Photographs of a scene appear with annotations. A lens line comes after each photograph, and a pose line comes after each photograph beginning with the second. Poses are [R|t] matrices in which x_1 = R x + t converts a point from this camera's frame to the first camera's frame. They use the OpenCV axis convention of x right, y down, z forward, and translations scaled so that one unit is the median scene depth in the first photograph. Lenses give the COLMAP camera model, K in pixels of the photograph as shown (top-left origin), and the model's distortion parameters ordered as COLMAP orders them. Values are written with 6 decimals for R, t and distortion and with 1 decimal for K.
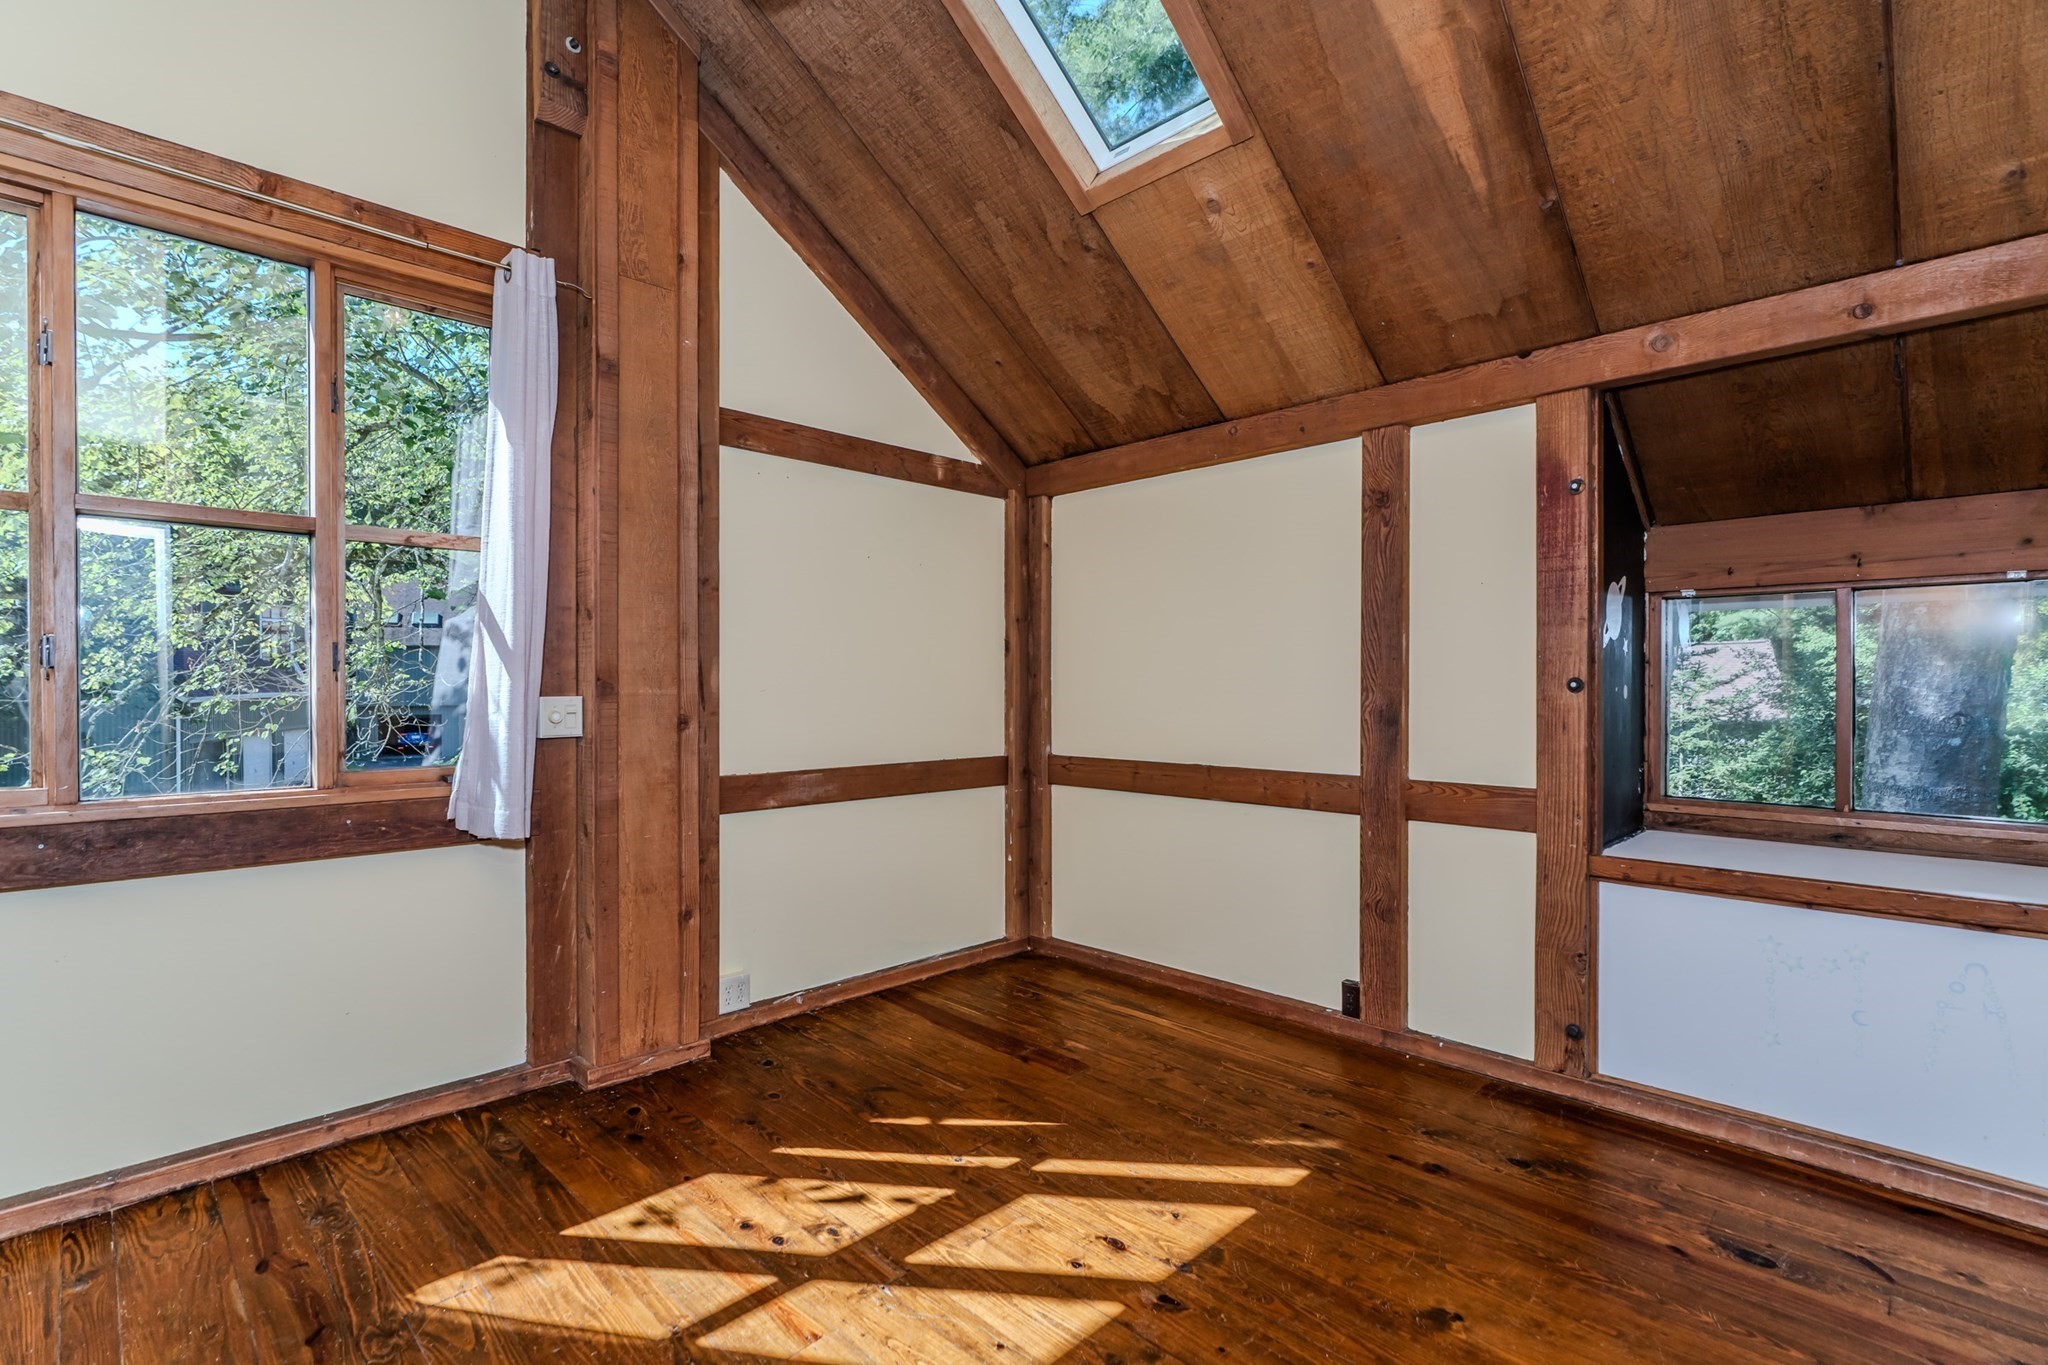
lens RADIAL K [[954.8, 0, 1003.5], [0, 954.8, 682.3], [0, 0, 1]] dist [-0.000185, 0.000422]
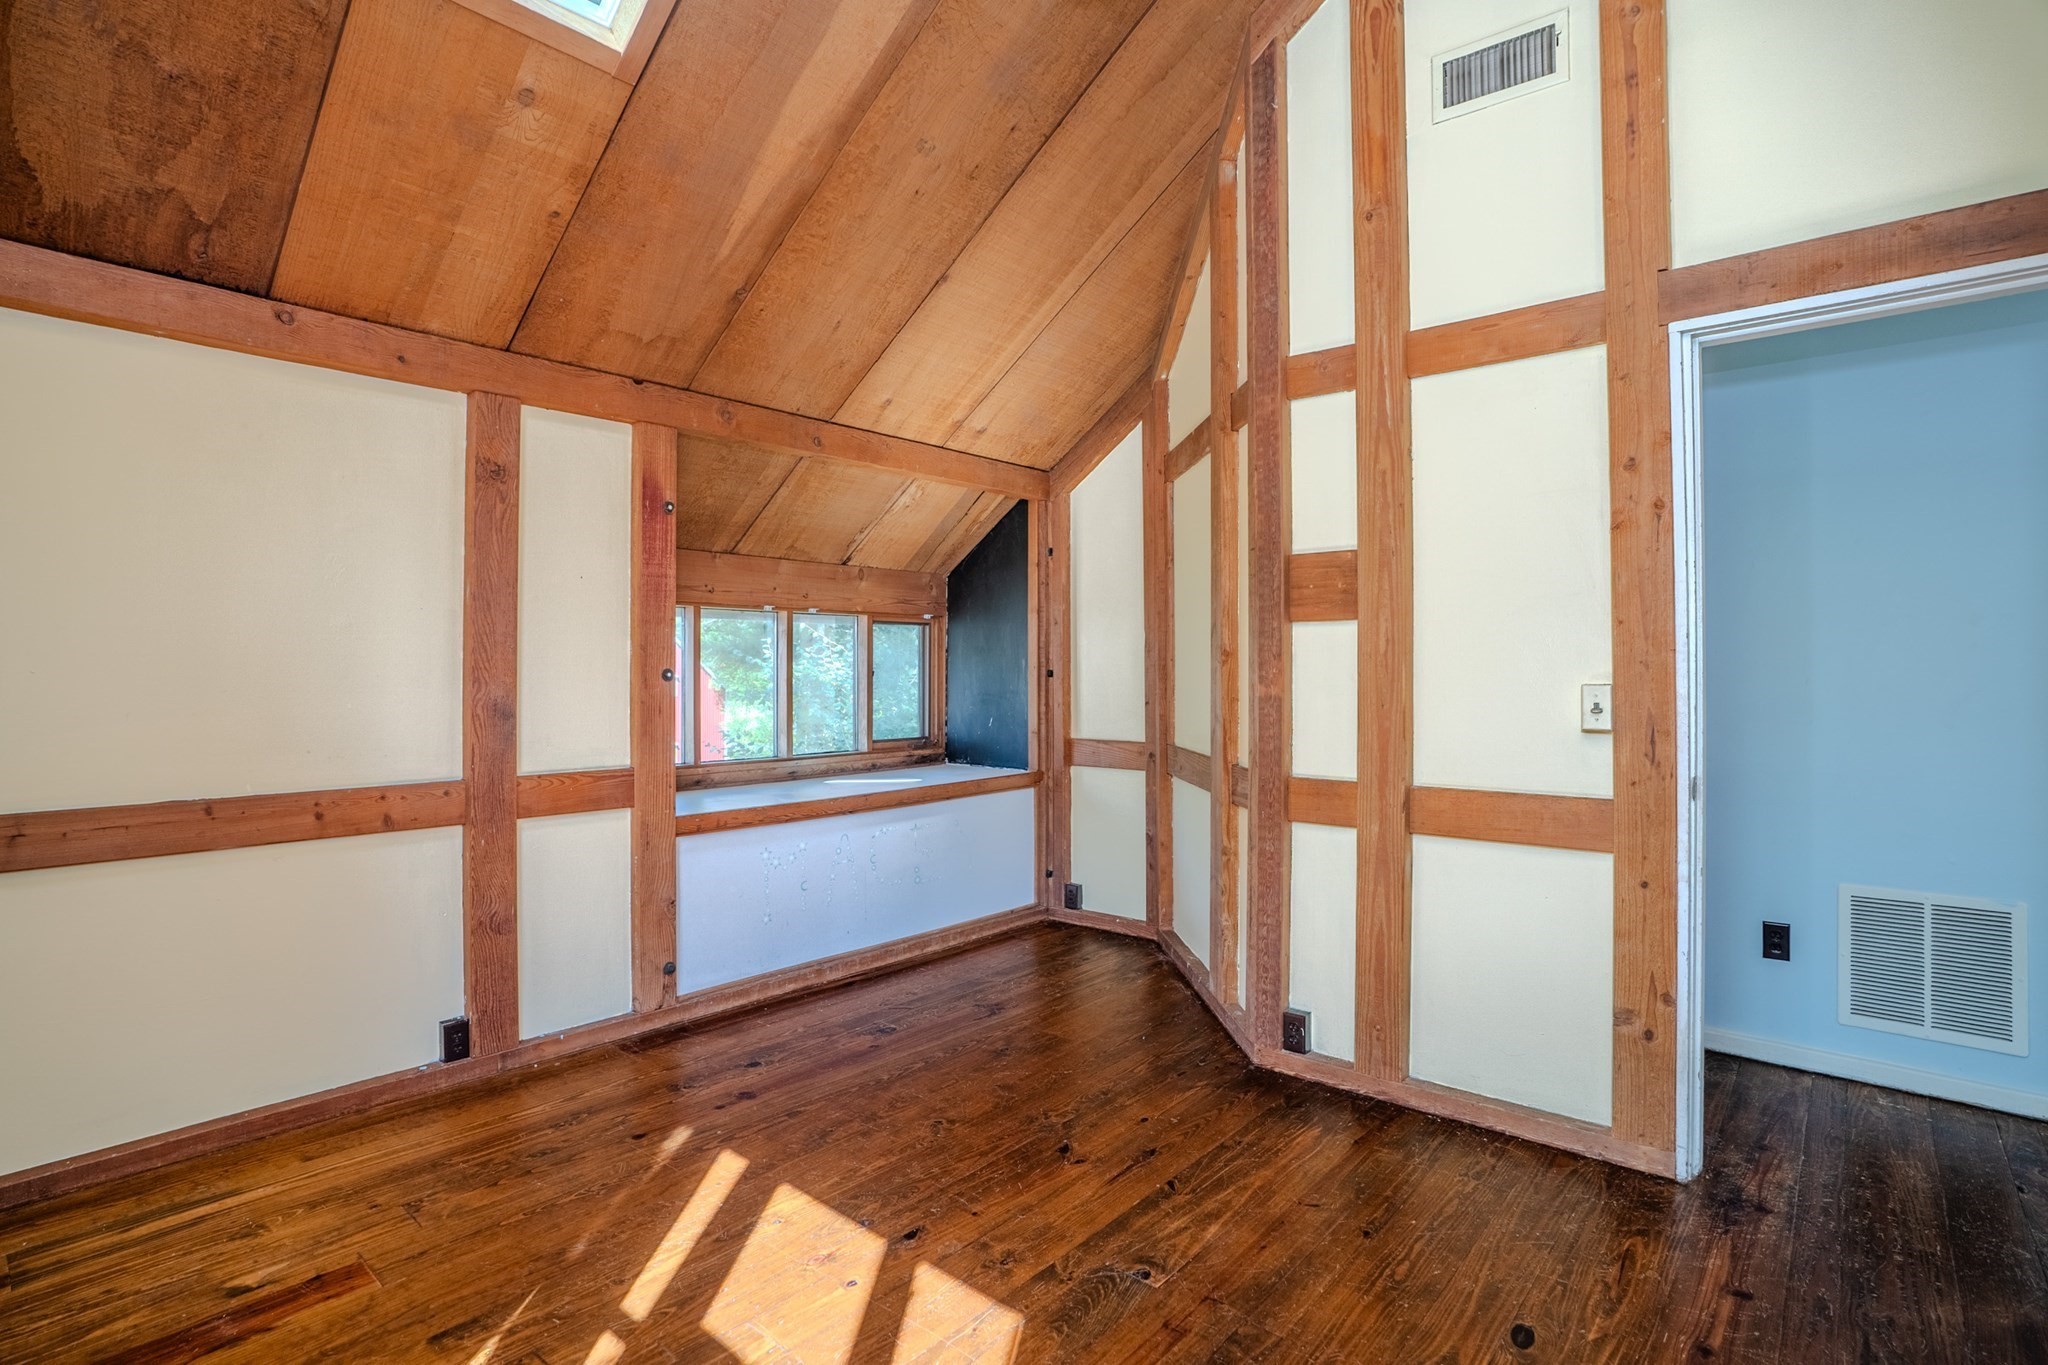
lens RADIAL K [[995.3, 0, 1030.2], [0, 995.3, 652.6], [0, 0, 1]] dist [-0.001341, 0.000368]
pose [[-0.061560, 0.021679, 0.997868, -0.672335], [-0.000242, 0.999764, -0.021735, 0.001526], [-0.998103, -0.001579, -0.061540, 0.633073]]
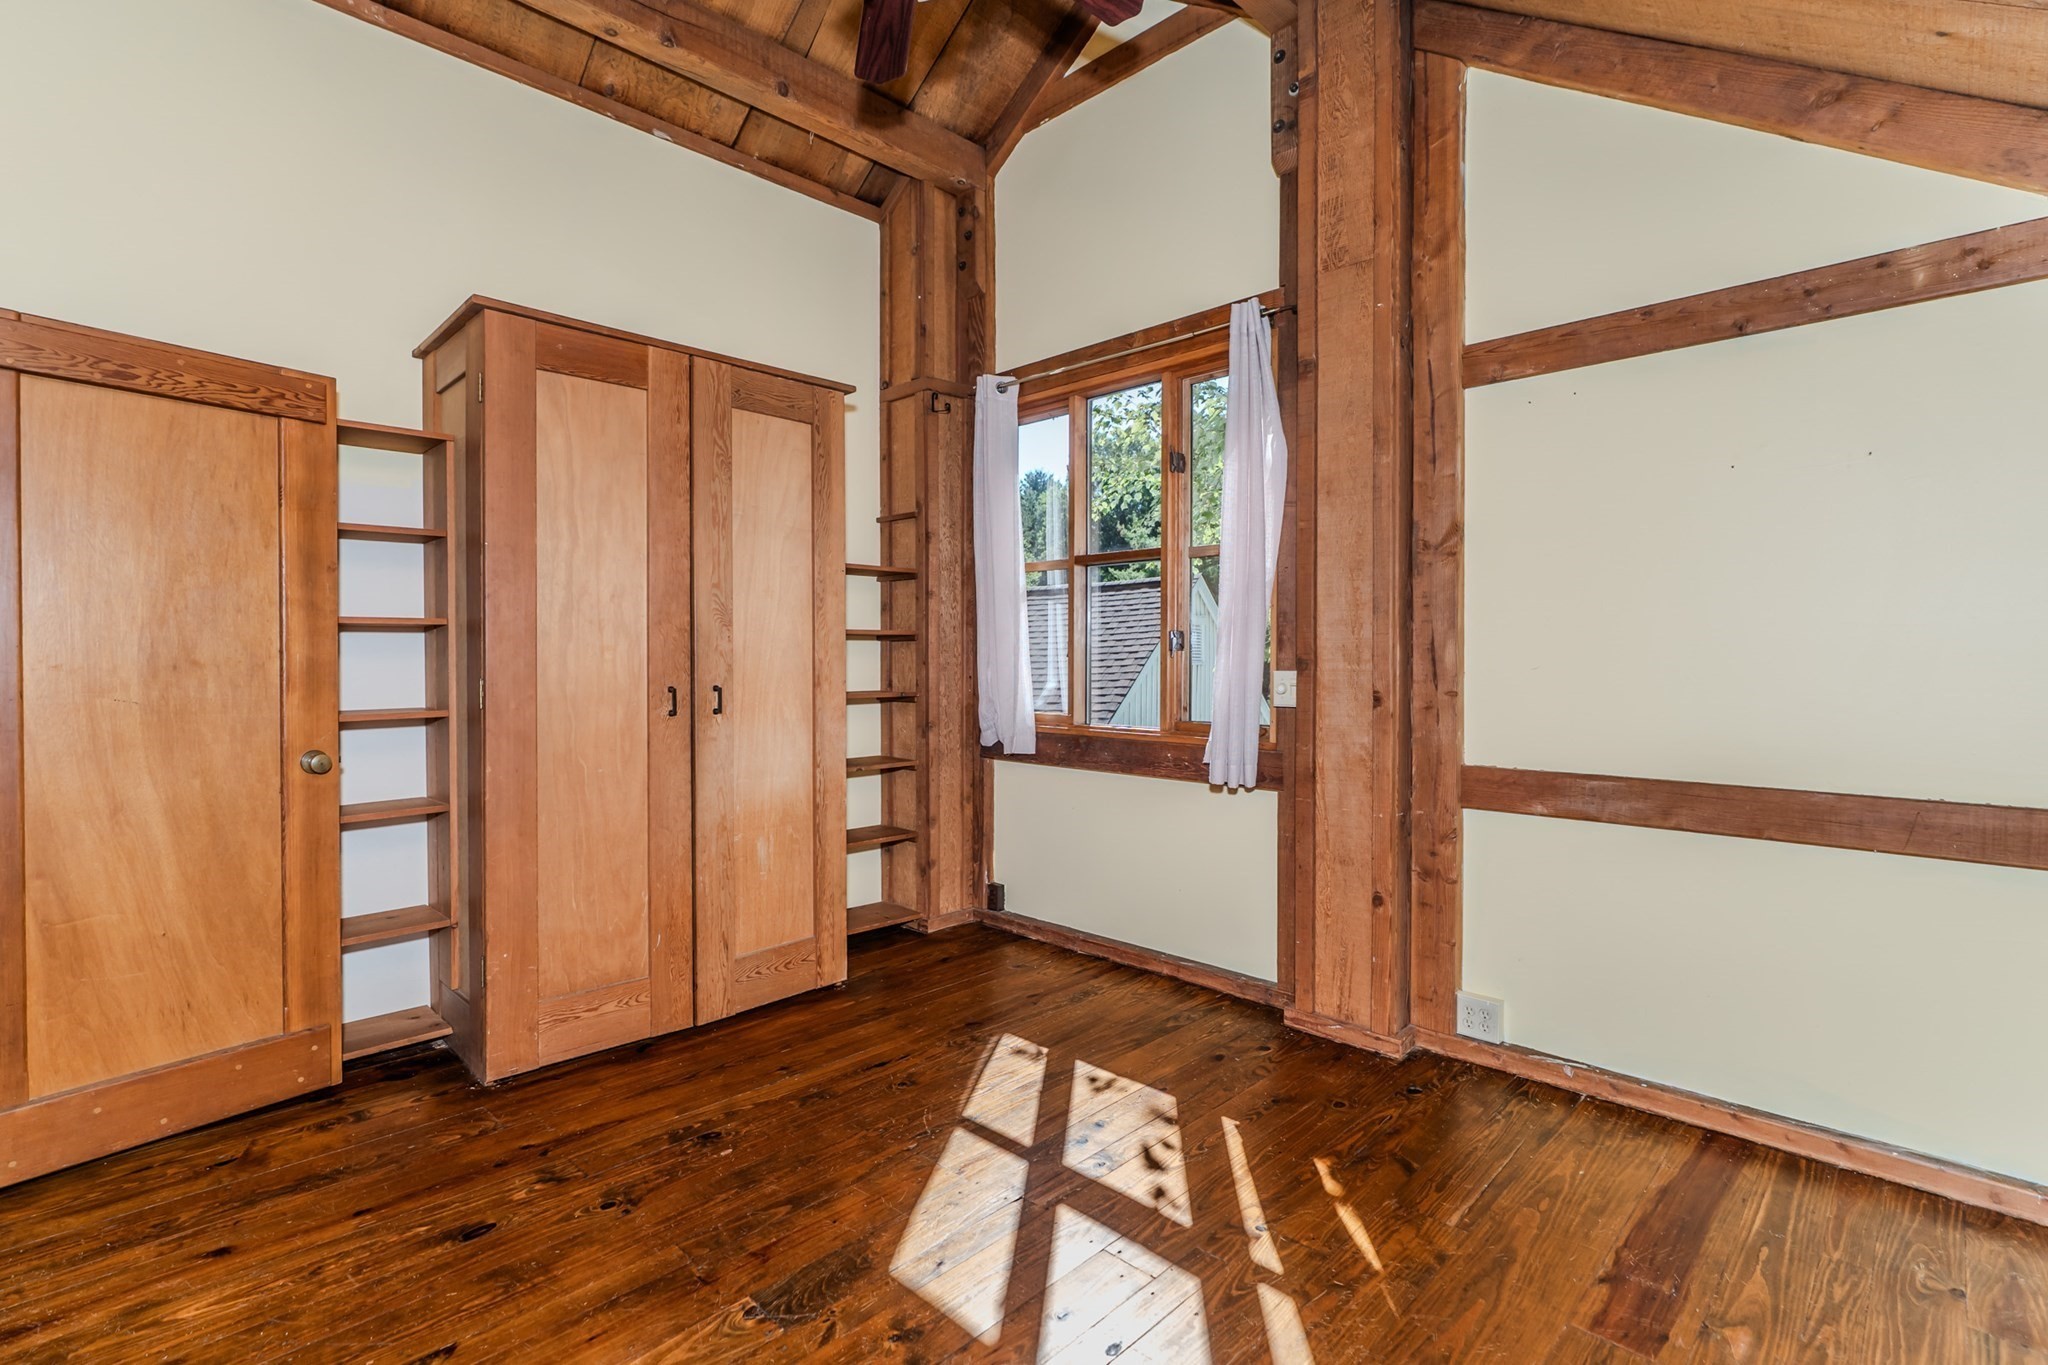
lens RADIAL K [[995.3, 0, 1030.2], [0, 995.3, 652.6], [0, 0, 1]] dist [-0.001341, 0.000368]
pose [[0.007017, -0.002871, -0.999971, 0.719701], [-0.000358, 0.999996, -0.002874, -0.002979], [0.999975, 0.000379, 0.007016, 0.687869]]
